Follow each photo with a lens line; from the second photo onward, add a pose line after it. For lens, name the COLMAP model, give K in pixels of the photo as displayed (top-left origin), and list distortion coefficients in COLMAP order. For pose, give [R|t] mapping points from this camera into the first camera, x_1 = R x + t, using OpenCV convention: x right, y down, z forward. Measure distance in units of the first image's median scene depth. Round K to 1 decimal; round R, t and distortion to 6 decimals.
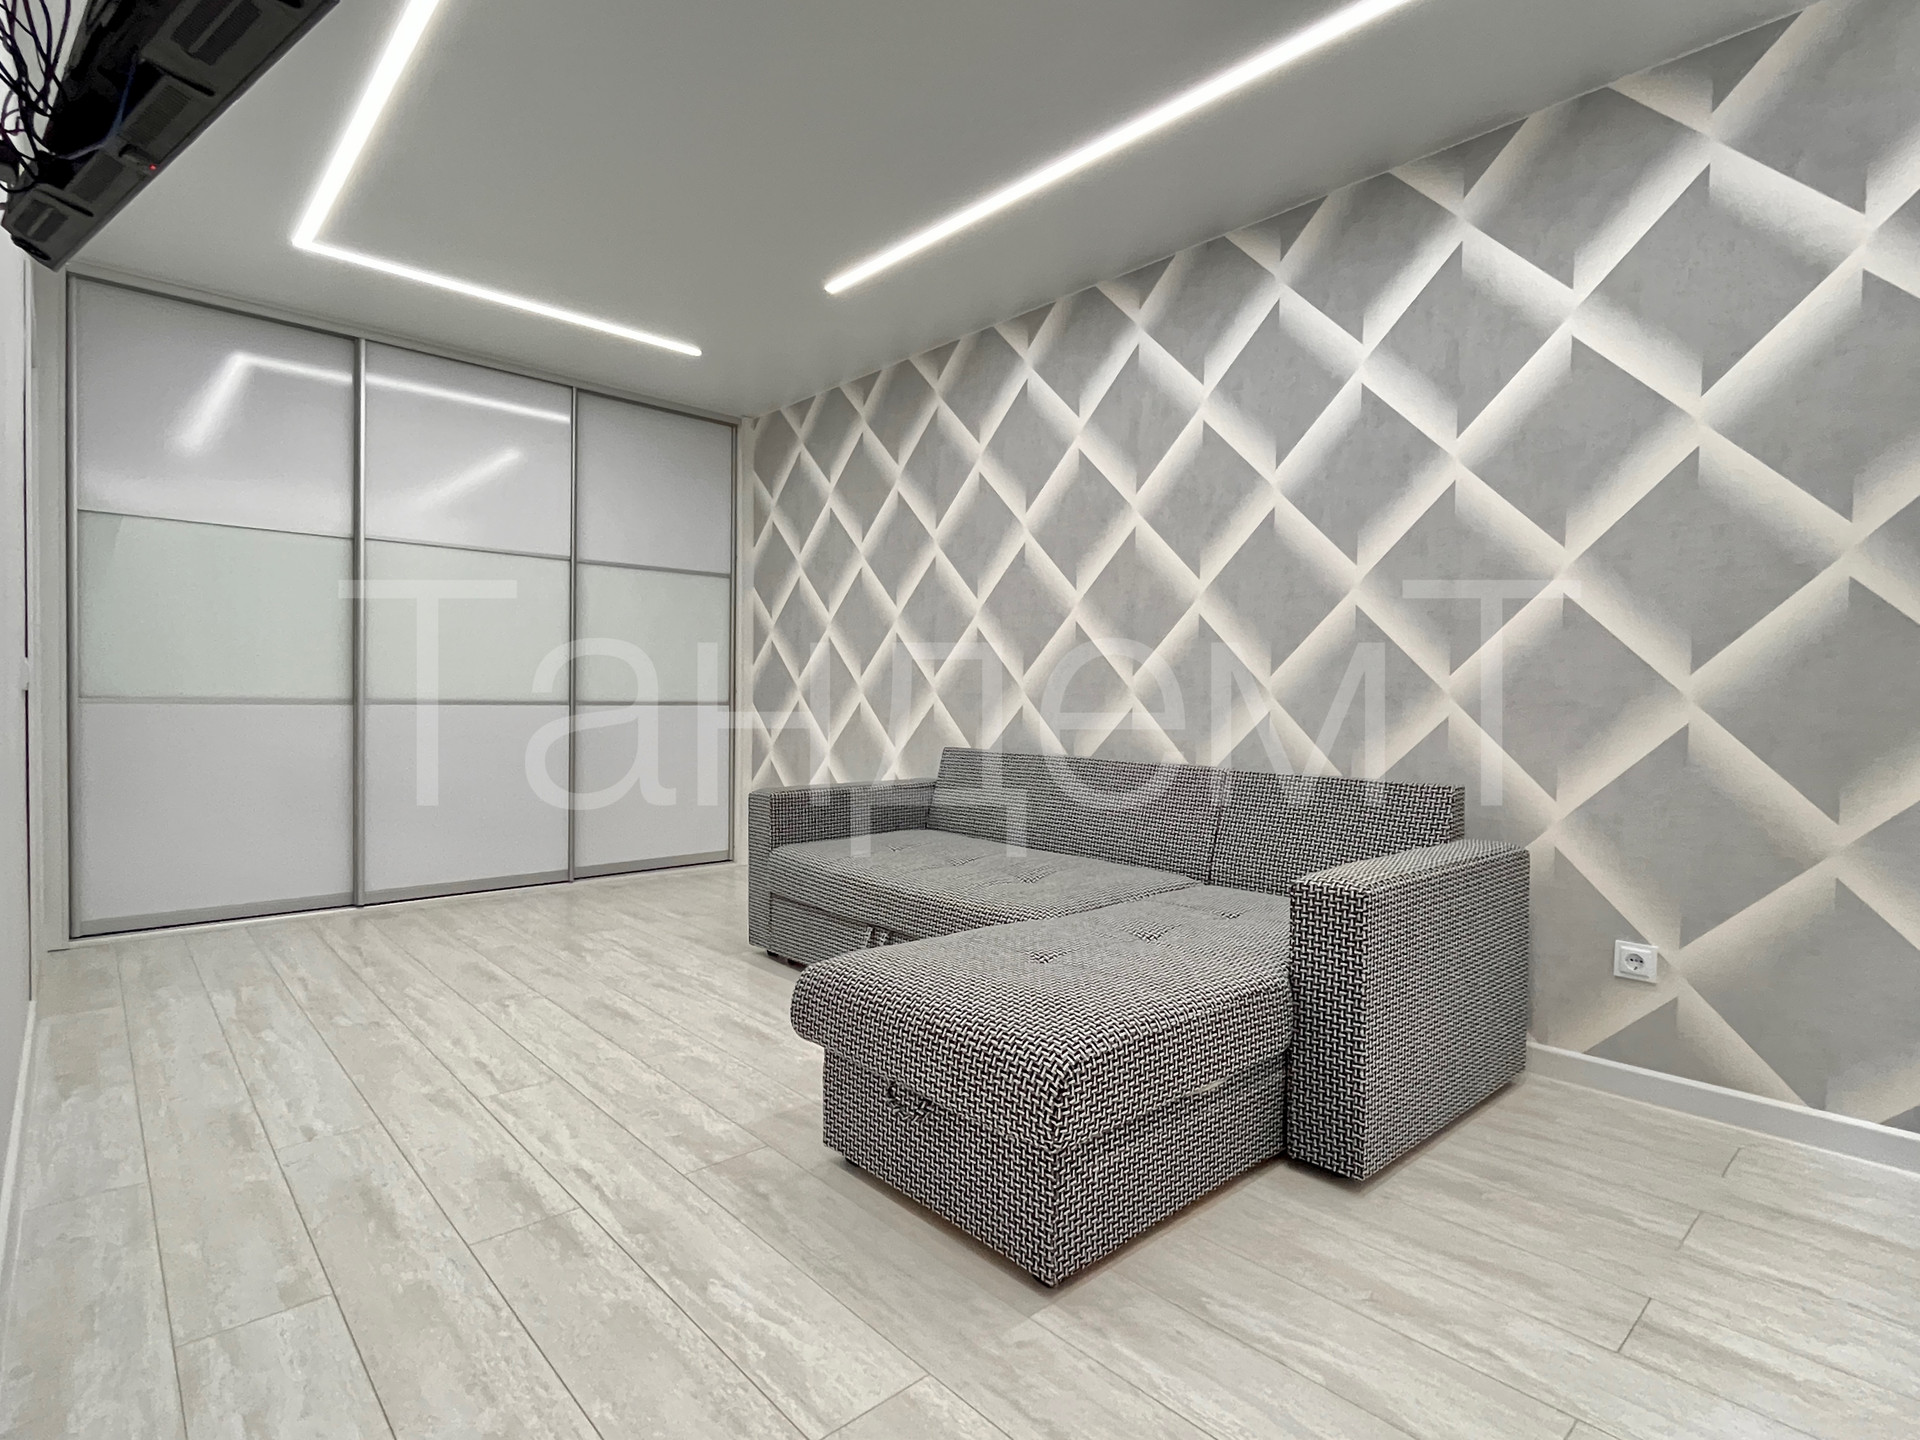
lens RADIAL K [[1000.9, 0, 960.0], [0, 1000.9, 720.0], [0, 0, 1]] dist [-0.013765, -0.000360]
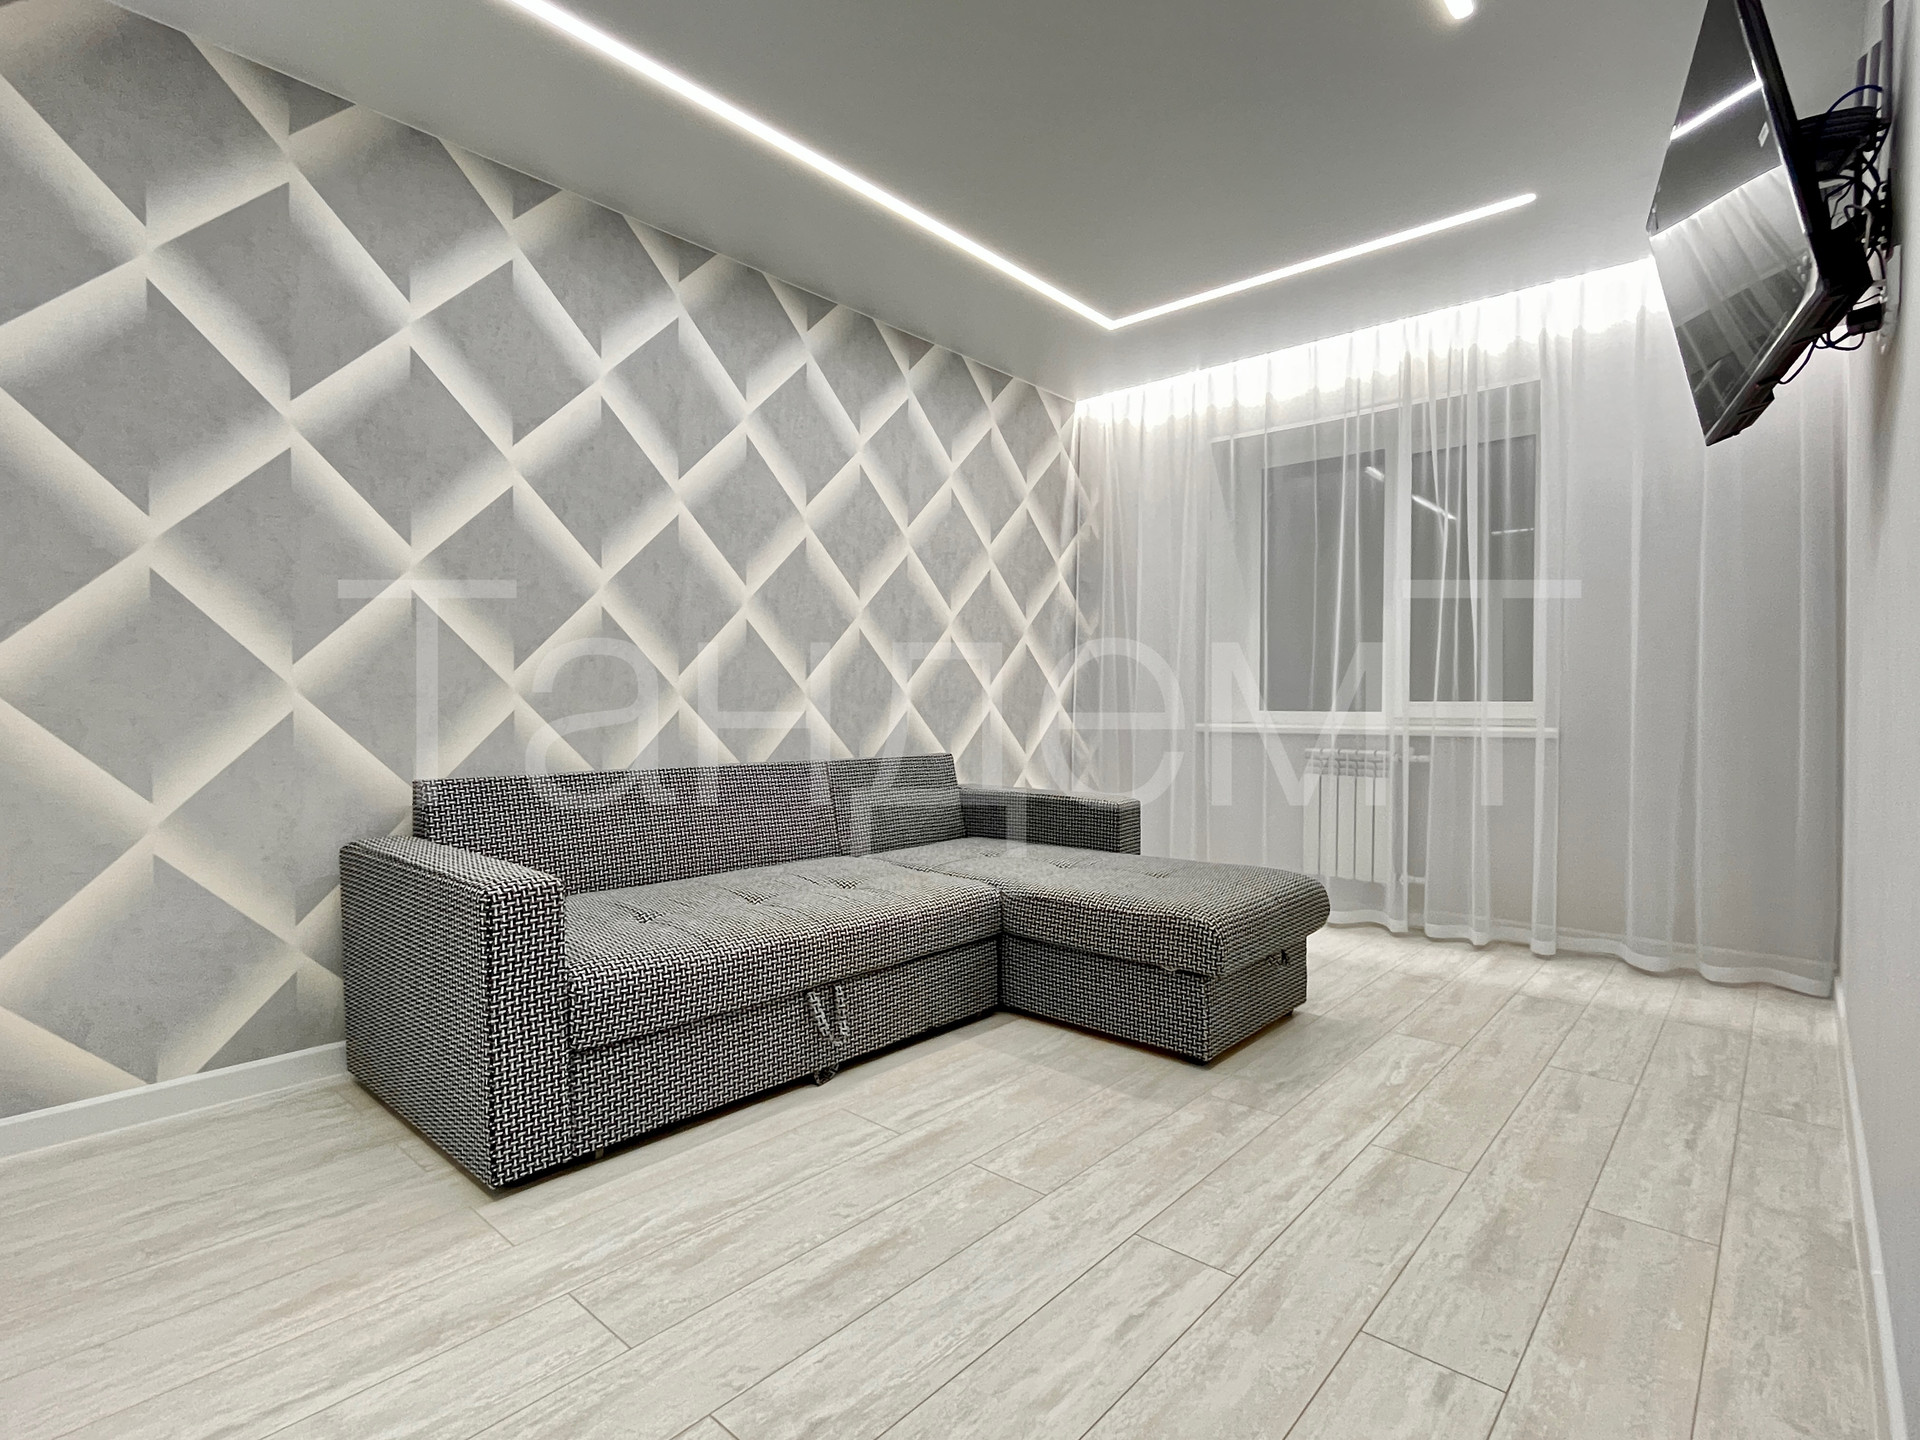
lens RADIAL K [[950.5, 0, 964.0], [0, 950.5, 726.4], [0, 0, 1]] dist [-0.001494, -0.000647]
pose [[-0.124508, -0.042822, 0.991294, -0.811098], [0.011929, 0.998931, 0.044650, -0.036170], [-0.992147, 0.017384, -0.123865, 0.919776]]
